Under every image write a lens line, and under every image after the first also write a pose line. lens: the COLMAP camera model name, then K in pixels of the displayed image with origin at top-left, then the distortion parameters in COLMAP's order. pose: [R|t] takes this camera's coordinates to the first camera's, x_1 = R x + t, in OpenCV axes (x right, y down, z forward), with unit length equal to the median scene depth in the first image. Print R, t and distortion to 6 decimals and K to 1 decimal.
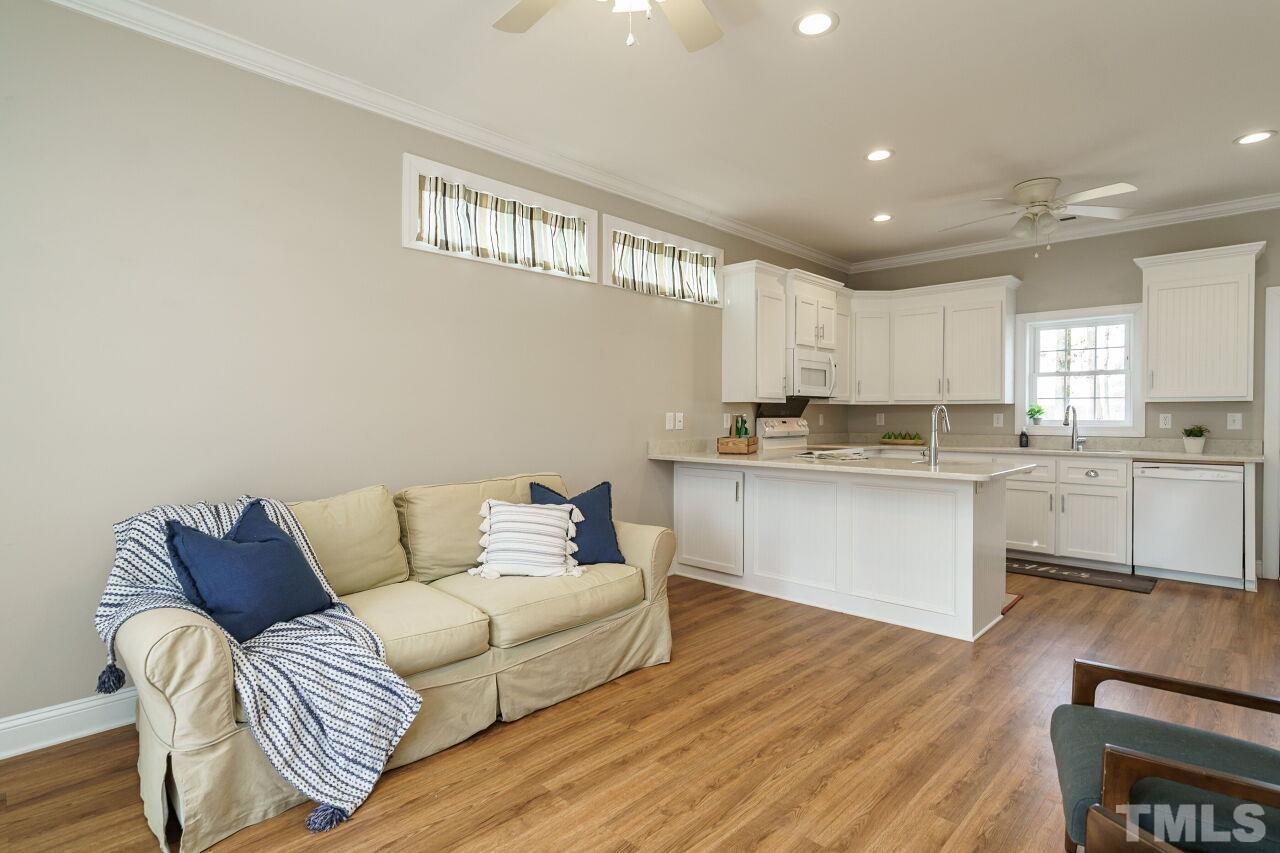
lens RADIAL K [[643.6, 0, 640.0], [0, 643.6, 426.5], [0, 0, 1]] dist [-0.007243, -0.000110]
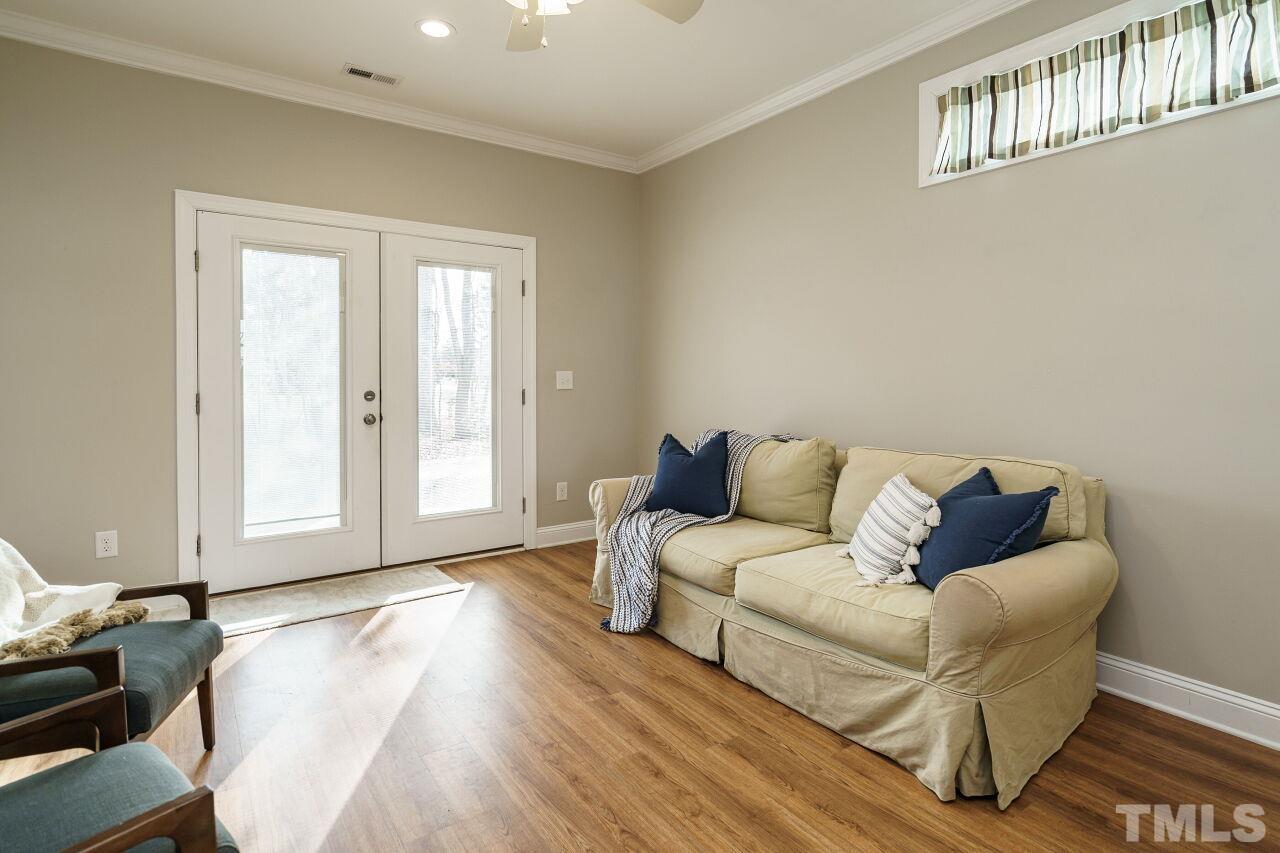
lens RADIAL K [[669.6, 0, 641.8], [0, 669.6, 375.9], [0, 0, 1]] dist [0.016496, -0.000112]
pose [[-0.197757, 0.007354, -0.980223, 0.494027], [-0.013872, 0.999851, 0.010300, -0.012257], [0.980153, 0.015634, -0.197626, 0.610009]]
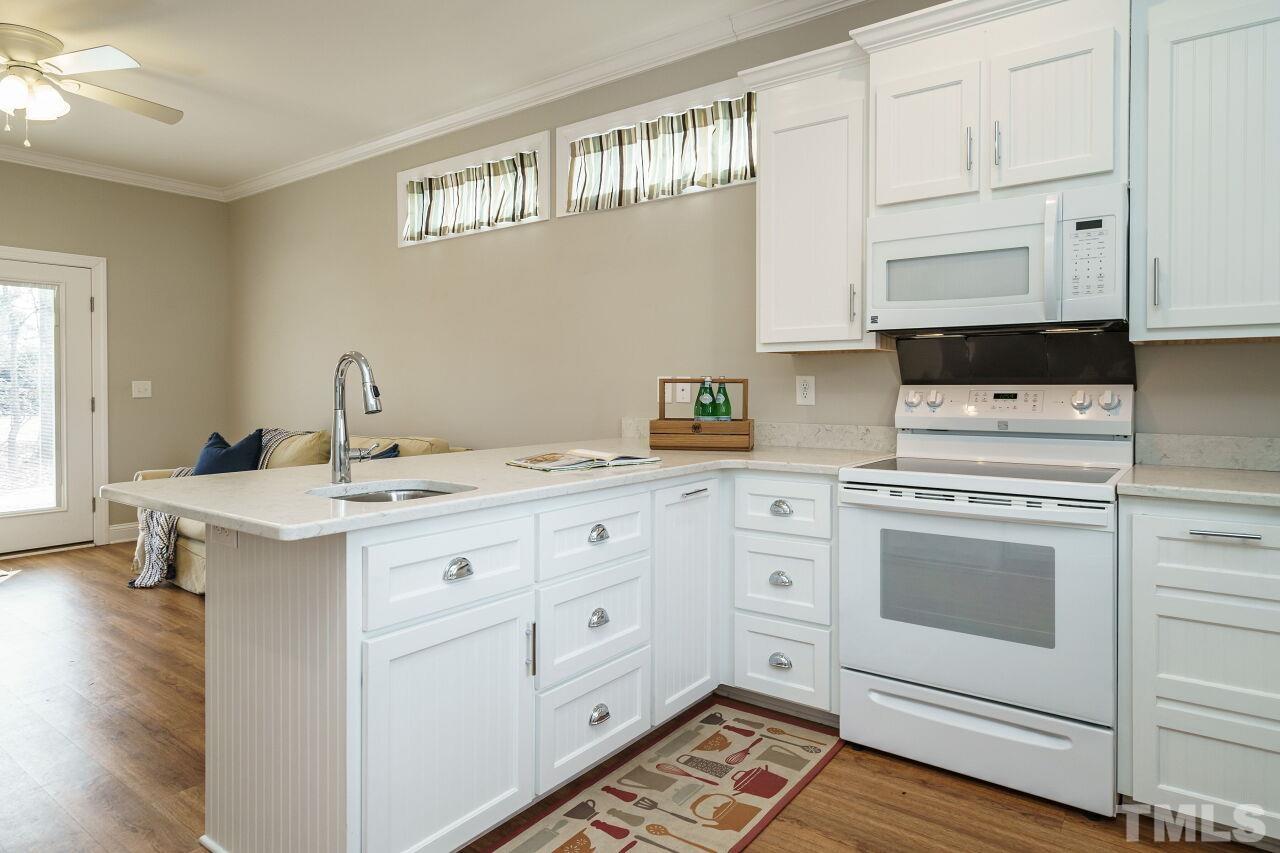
lens RADIAL K [[754.6, 0, 641.2], [0, 754.6, 392.4], [0, 0, 1]] dist [0.007649, -0.000423]
pose [[0.118726, 0.007632, -0.992898, 0.882582], [-0.017534, 0.999831, 0.005588, -0.009811], [0.992772, 0.016746, 0.118840, 0.986457]]
